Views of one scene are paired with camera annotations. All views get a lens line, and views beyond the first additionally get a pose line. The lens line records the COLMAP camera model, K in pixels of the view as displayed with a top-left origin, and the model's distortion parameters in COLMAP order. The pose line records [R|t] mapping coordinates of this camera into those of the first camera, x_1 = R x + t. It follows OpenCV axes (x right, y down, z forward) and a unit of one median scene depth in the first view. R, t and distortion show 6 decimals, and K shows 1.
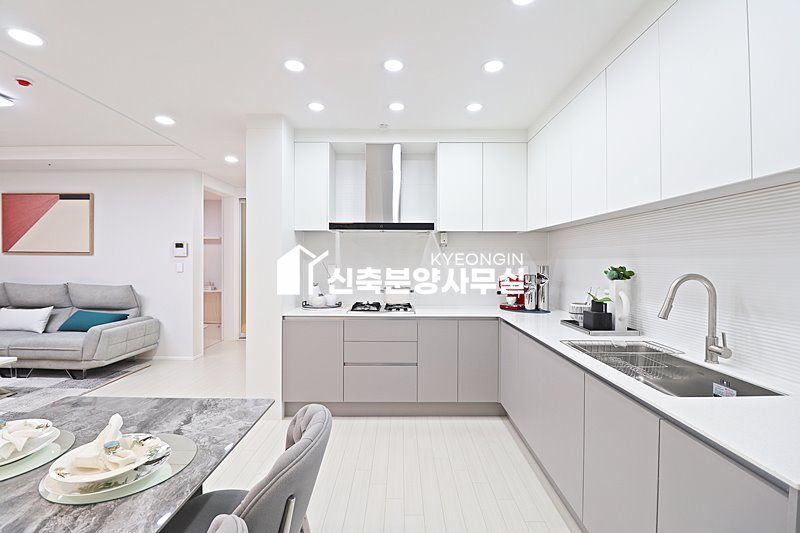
lens RADIAL K [[368.0, 0, 401.0], [0, 368.0, 260.7], [0, 0, 1]] dist [-0.007332, -0.008311]
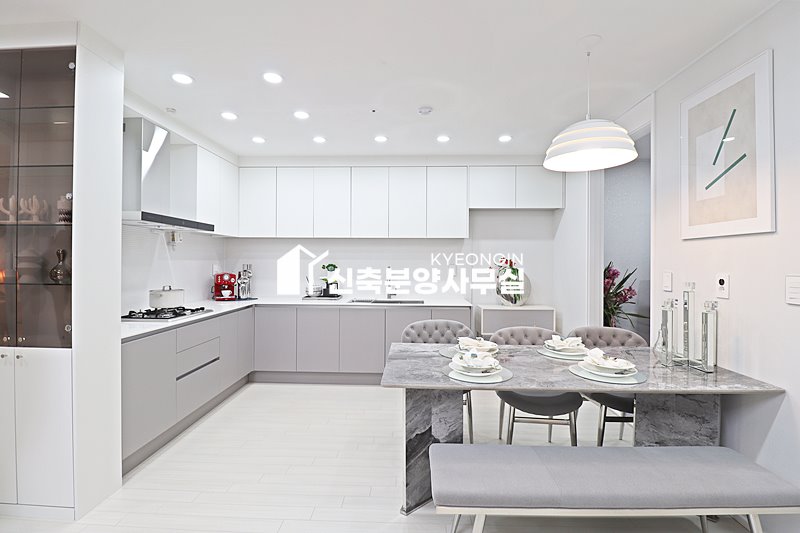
lens RADIAL K [[368.0, 0, 397.3], [0, 368.0, 261.3], [0, 0, 1]] dist [-0.007332, -0.008311]
pose [[0.038530, 0.000887, 0.999257, -0.904860], [-0.003323, 0.999994, -0.000759, 0.001307], [-0.999252, -0.003291, 0.038533, 0.404118]]
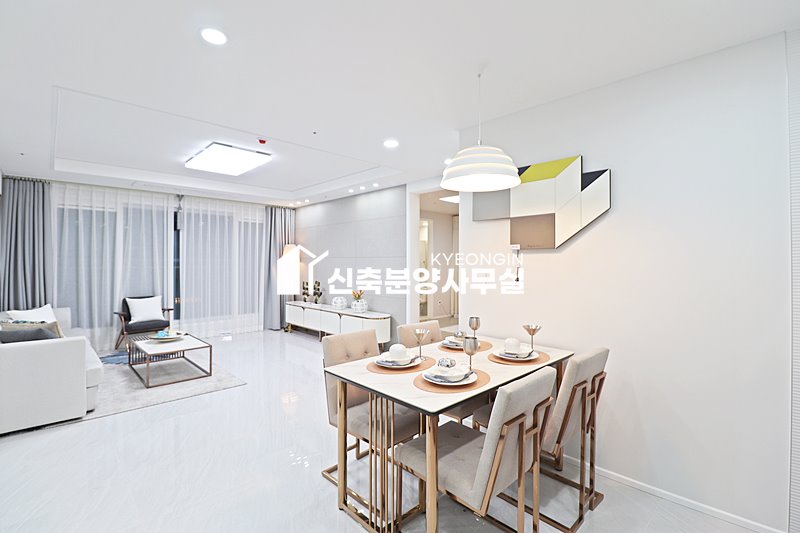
lens RADIAL K [[368.0, 0, 401.4], [0, 368.0, 259.8], [0, 0, 1]] dist [-0.007332, -0.008311]
pose [[0.697172, -0.006691, -0.716872, 0.303321], [-0.000611, 0.999951, -0.009928, -0.010014], [0.716903, 0.007359, 0.697134, 0.303923]]
